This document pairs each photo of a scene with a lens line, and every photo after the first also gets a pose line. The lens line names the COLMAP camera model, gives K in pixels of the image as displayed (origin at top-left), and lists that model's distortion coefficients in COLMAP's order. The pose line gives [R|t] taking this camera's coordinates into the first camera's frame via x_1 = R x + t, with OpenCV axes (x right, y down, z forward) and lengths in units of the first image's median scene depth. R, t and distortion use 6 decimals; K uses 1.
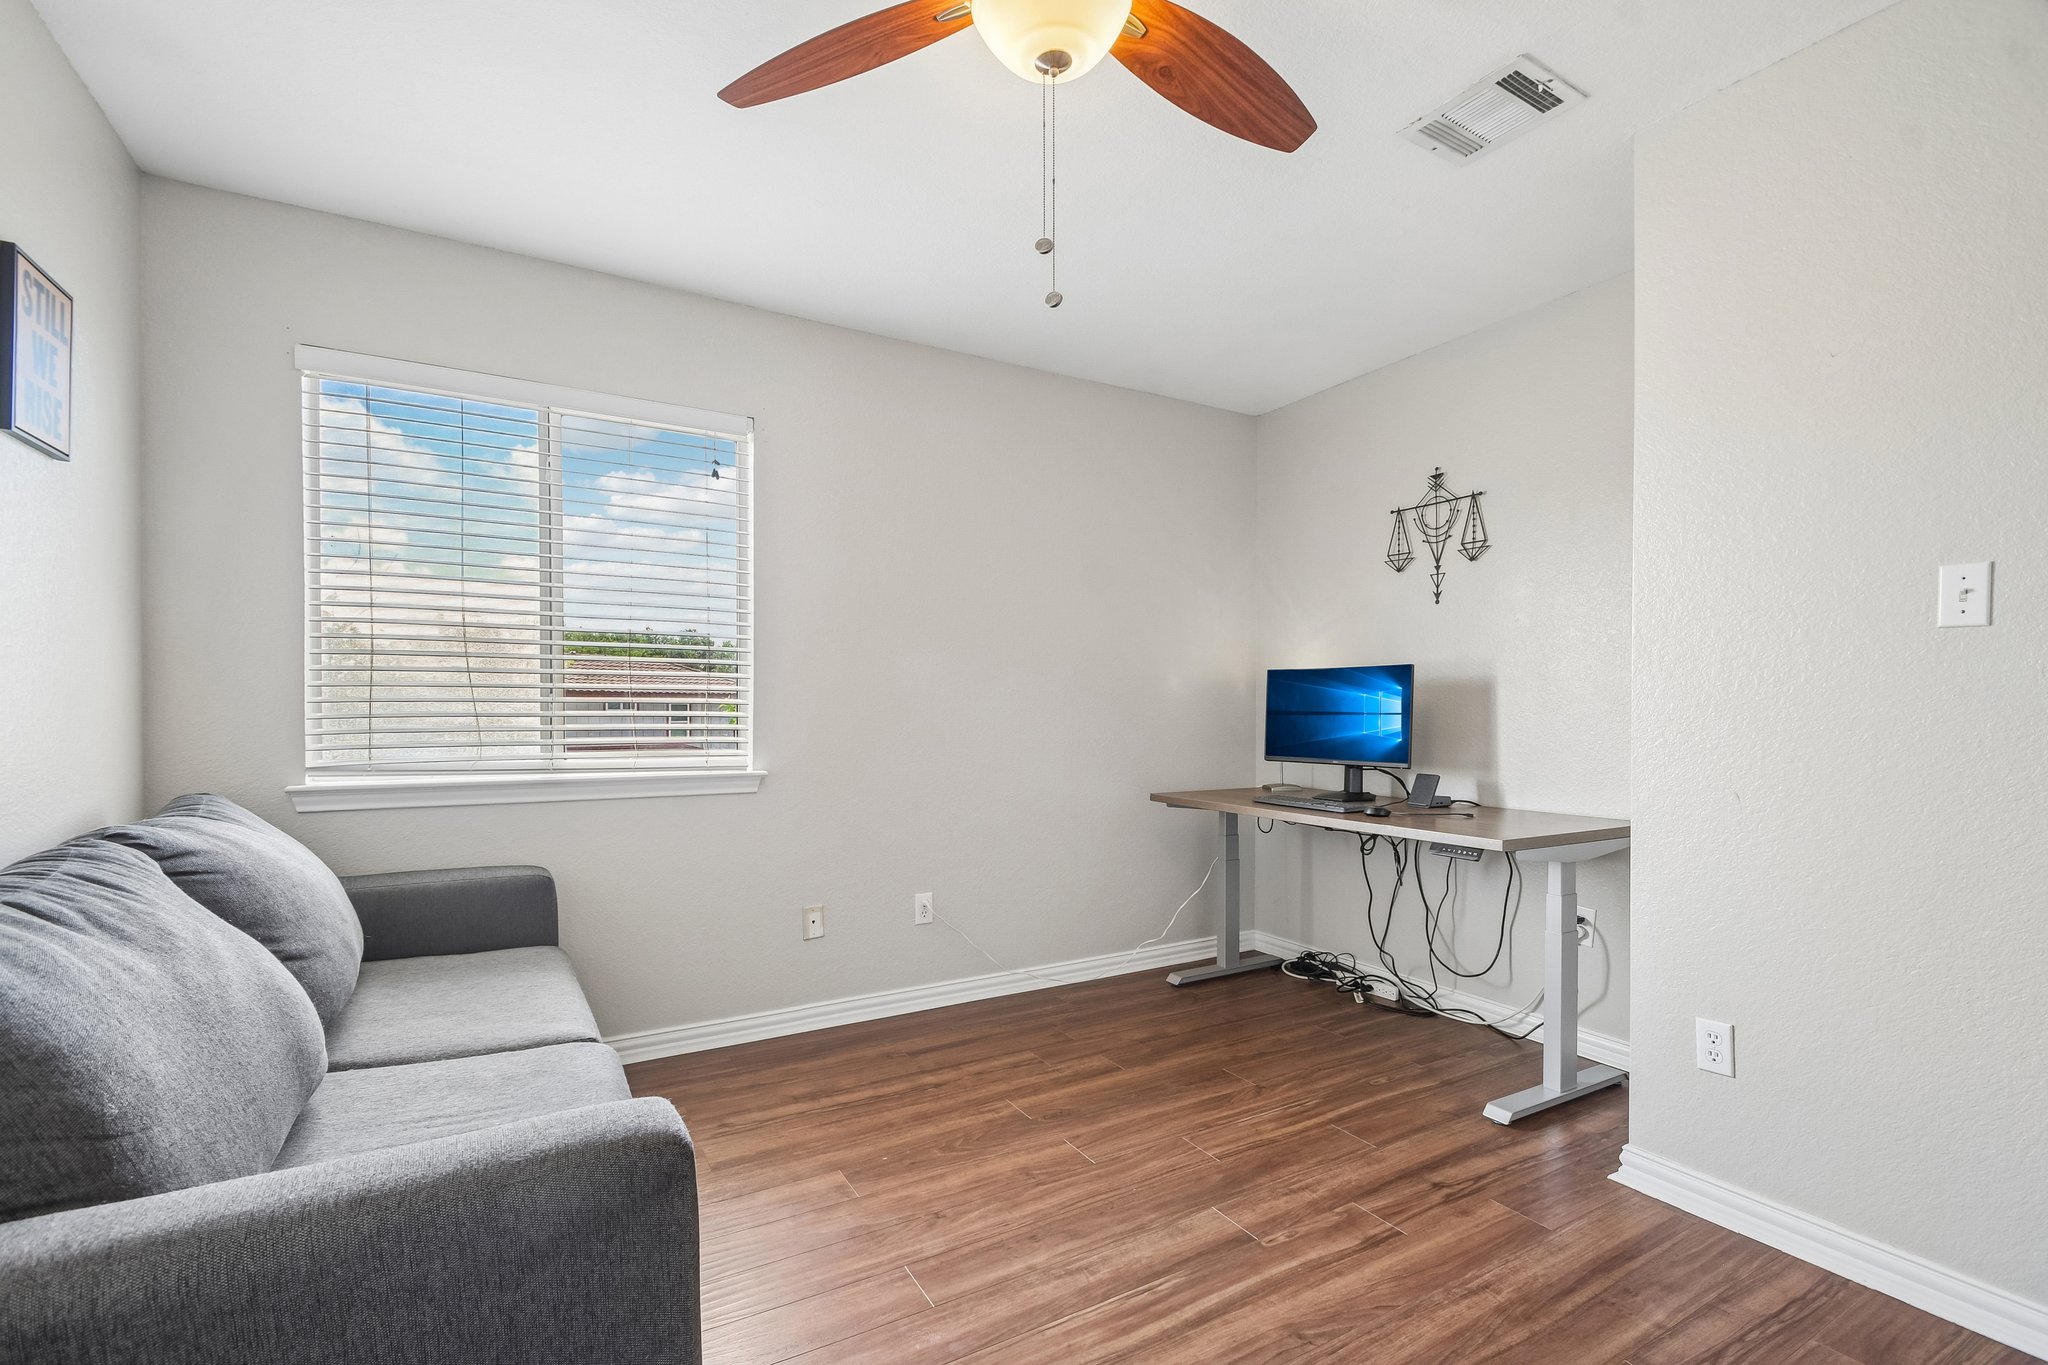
lens RADIAL K [[900.5, 0, 1019.7], [0, 900.5, 720.0], [0, 0, 1]] dist [0.015090, -0.014471]
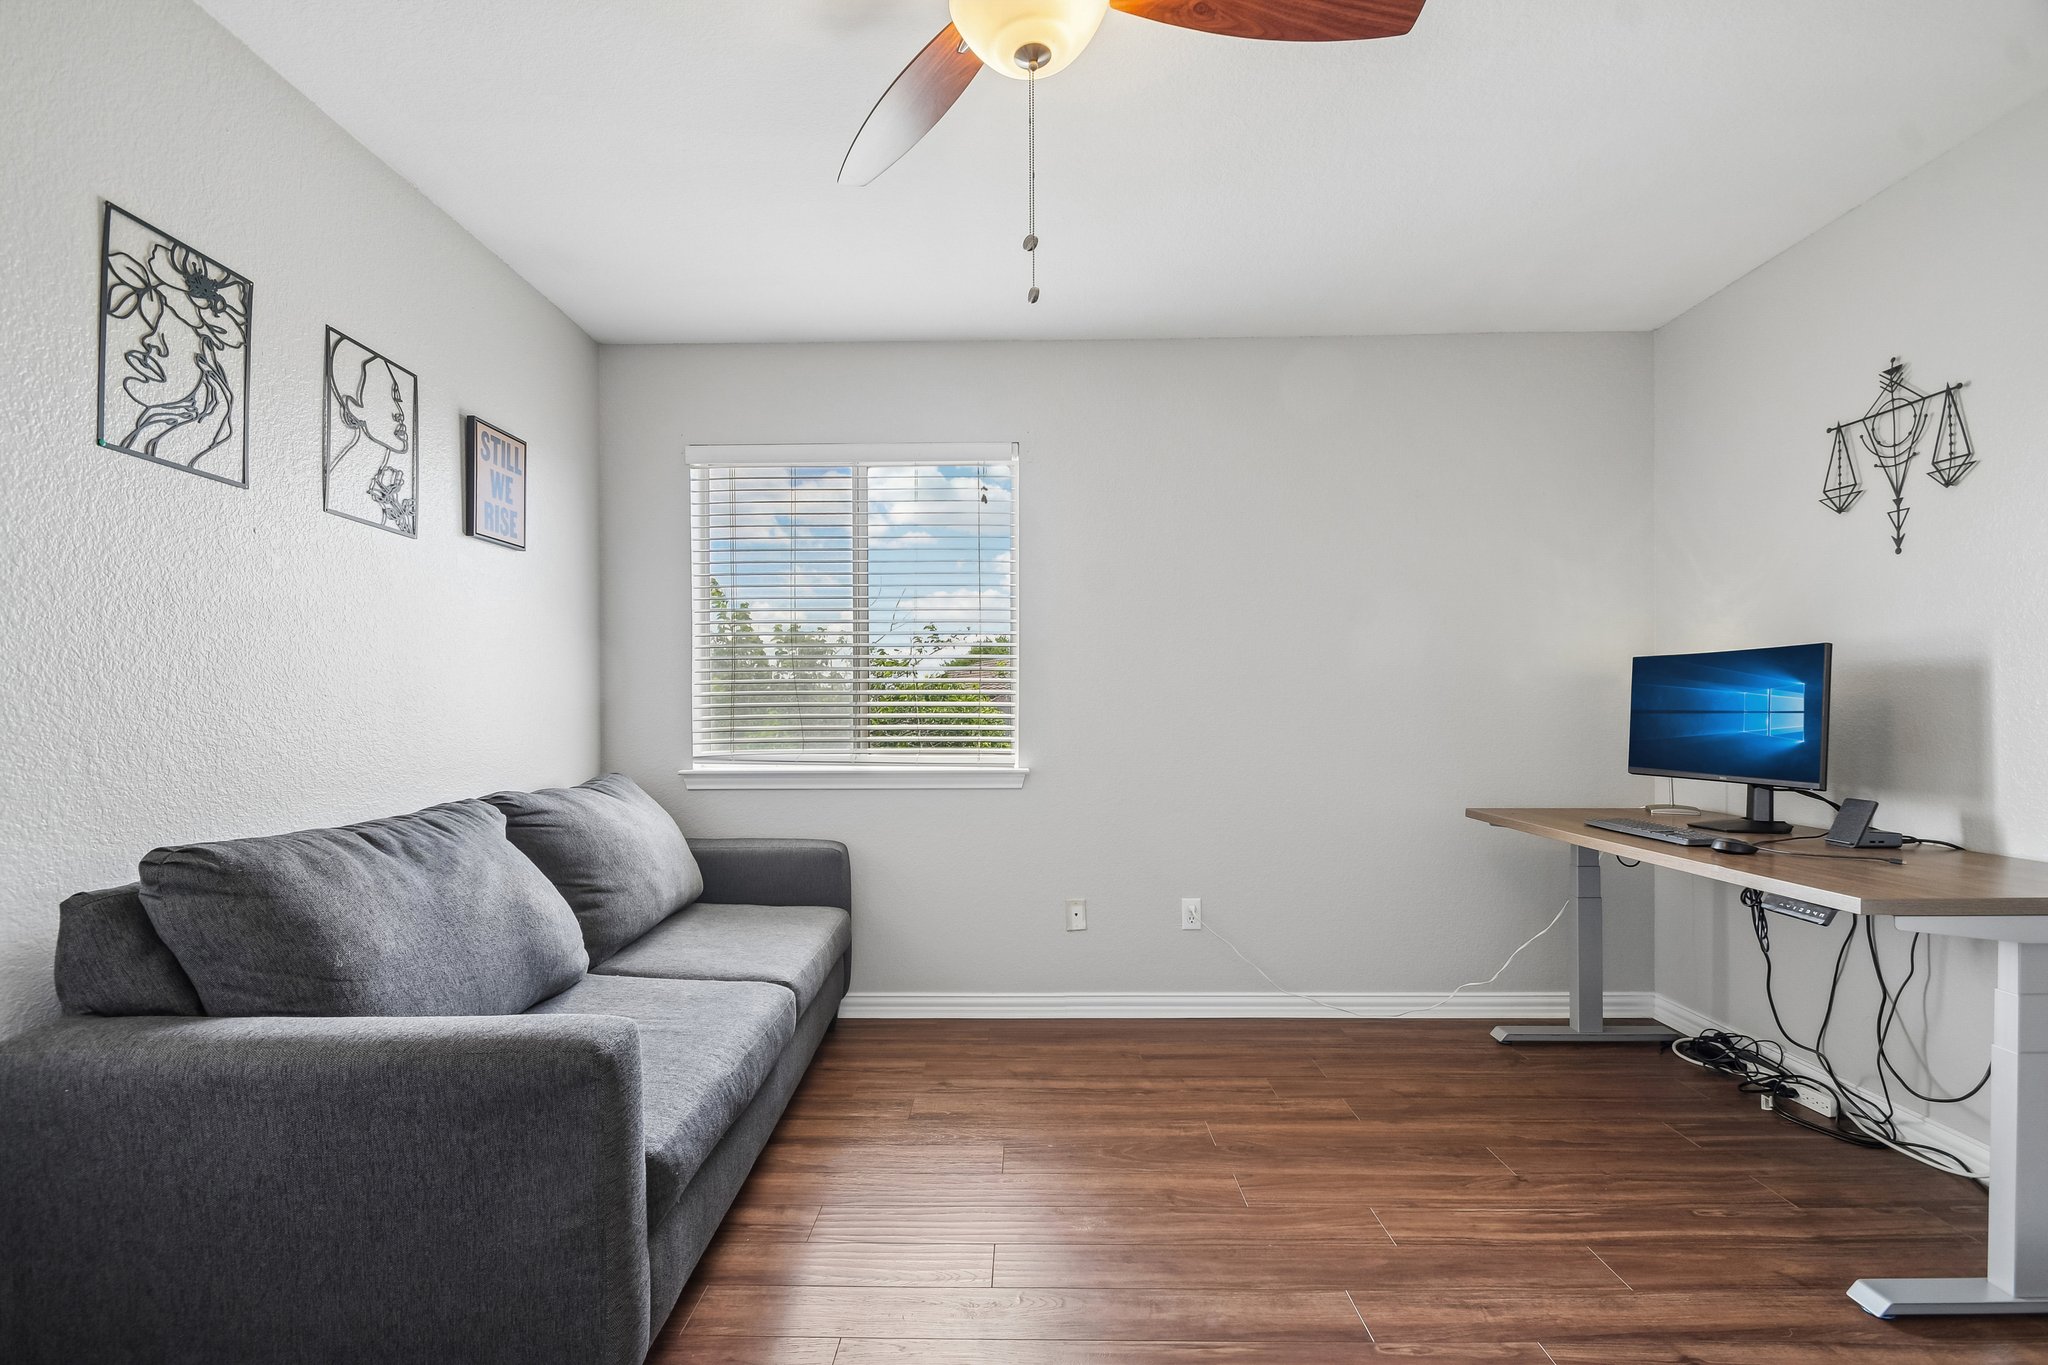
lens RADIAL K [[900.5, 0, 1019.7], [0, 900.5, 720.0], [0, 0, 1]] dist [0.015090, -0.014471]
pose [[0.857823, -0.000133, -0.513945, 0.272776], [-0.000705, 0.999999, -0.001435, -0.000477], [0.513944, 0.001593, 0.857822, 0.073428]]
